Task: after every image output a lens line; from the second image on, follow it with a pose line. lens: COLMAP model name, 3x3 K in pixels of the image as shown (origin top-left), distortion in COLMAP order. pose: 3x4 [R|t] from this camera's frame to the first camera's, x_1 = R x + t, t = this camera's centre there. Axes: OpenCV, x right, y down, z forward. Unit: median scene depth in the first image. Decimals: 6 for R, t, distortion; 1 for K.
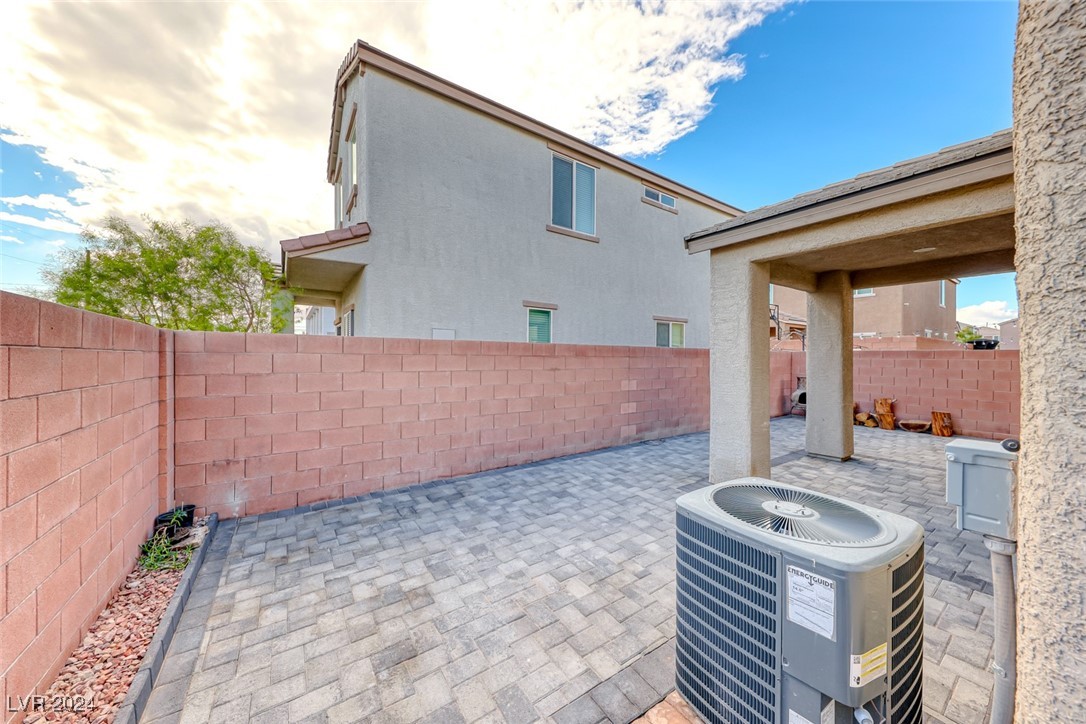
lens RADIAL K [[370.3, 0, 541.6], [0, 370.3, 357.9], [0, 0, 1]] dist [0.018113, -0.006135]
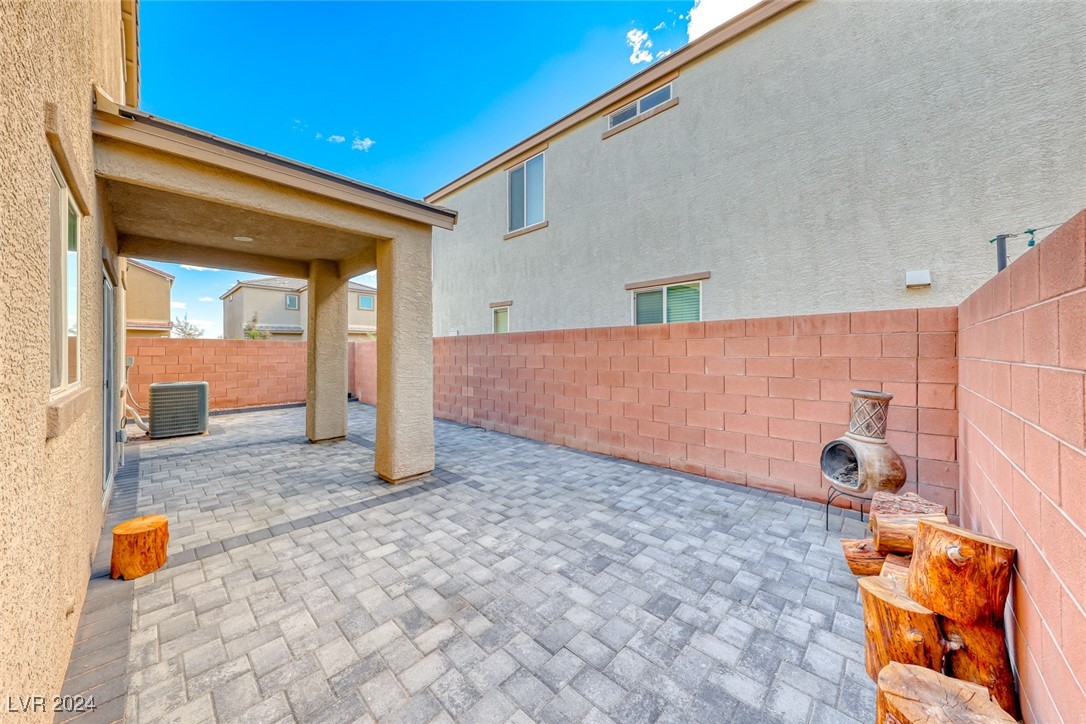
lens RADIAL K [[368.5, 0, 538.4], [0, 368.5, 351.4], [0, 0, 1]] dist [0.008146, -0.000191]
pose [[0.210479, -0.011427, -0.977532, 1.205853], [0.005915, 0.999928, -0.010416, 0.025483], [0.977580, -0.003589, 0.210532, 0.873265]]
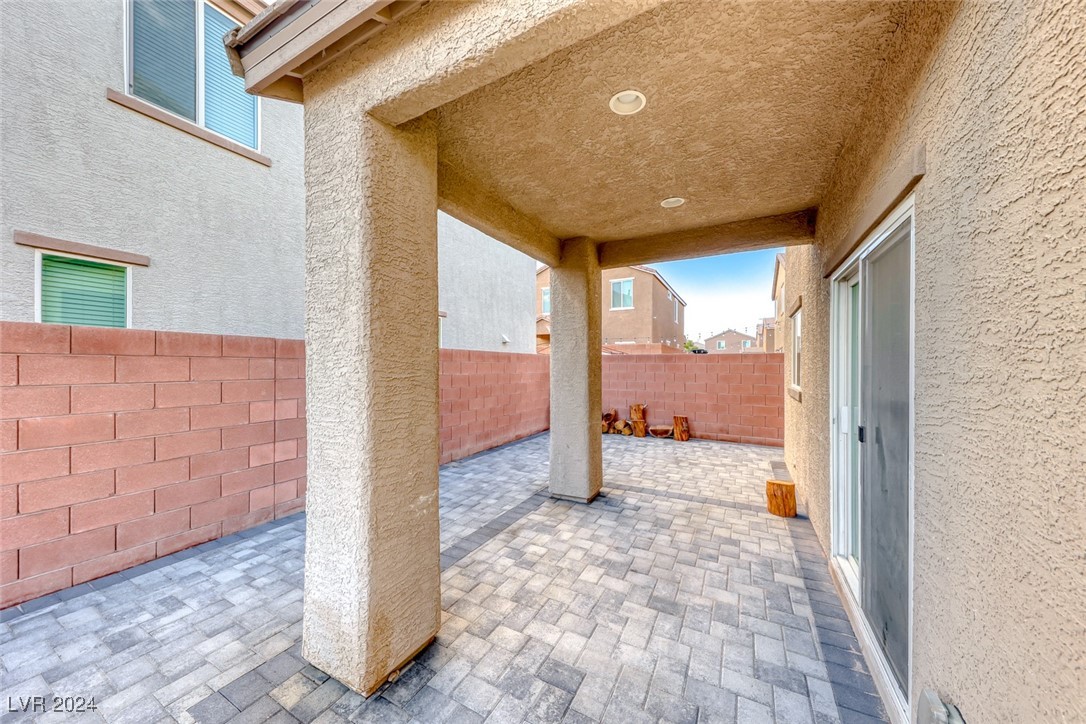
lens RADIAL K [[374.5, 0, 542.5], [0, 374.5, 366.1], [0, 0, 1]] dist [0.006857, -0.000130]
pose [[0.887014, -0.004509, 0.461721, 0.295366], [0.003575, 0.999989, 0.002898, 0.007799], [-0.461729, -0.000920, 0.887021, 0.300484]]
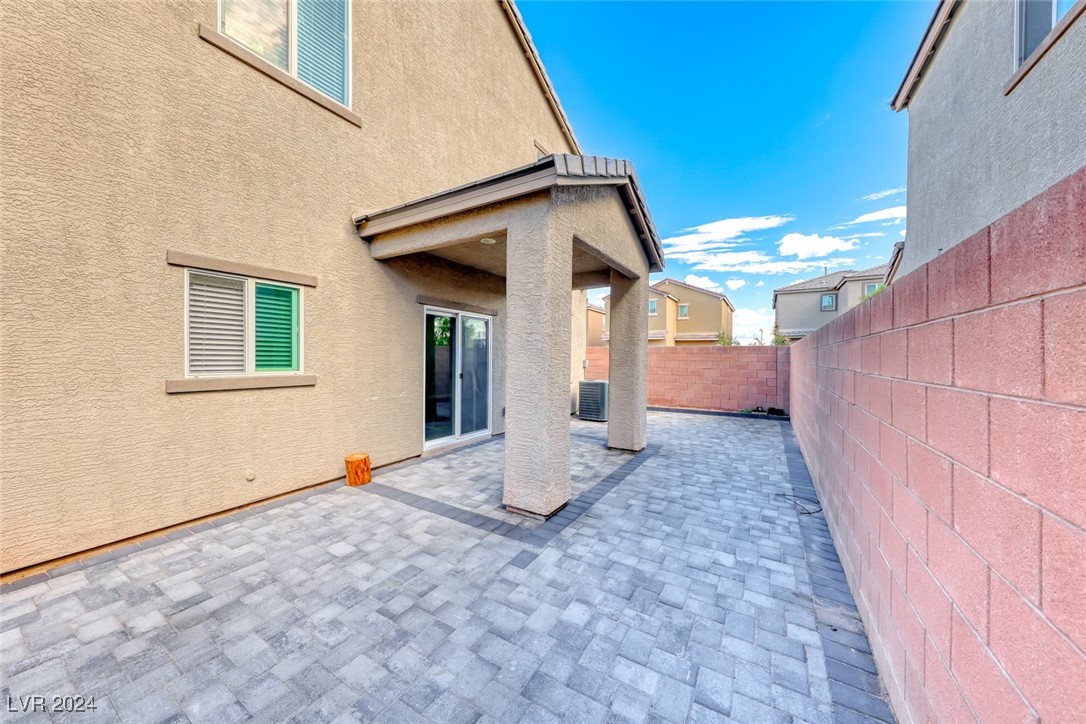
lens RADIAL K [[370.3, 0, 541.6], [0, 370.3, 357.9], [0, 0, 1]] dist [0.018113, -0.006135]
pose [[-0.908778, -0.014209, -0.417039, 0.802768], [-0.014703, 0.999890, -0.002028, 0.019900], [0.417022, 0.004289, -0.908886, 1.220518]]
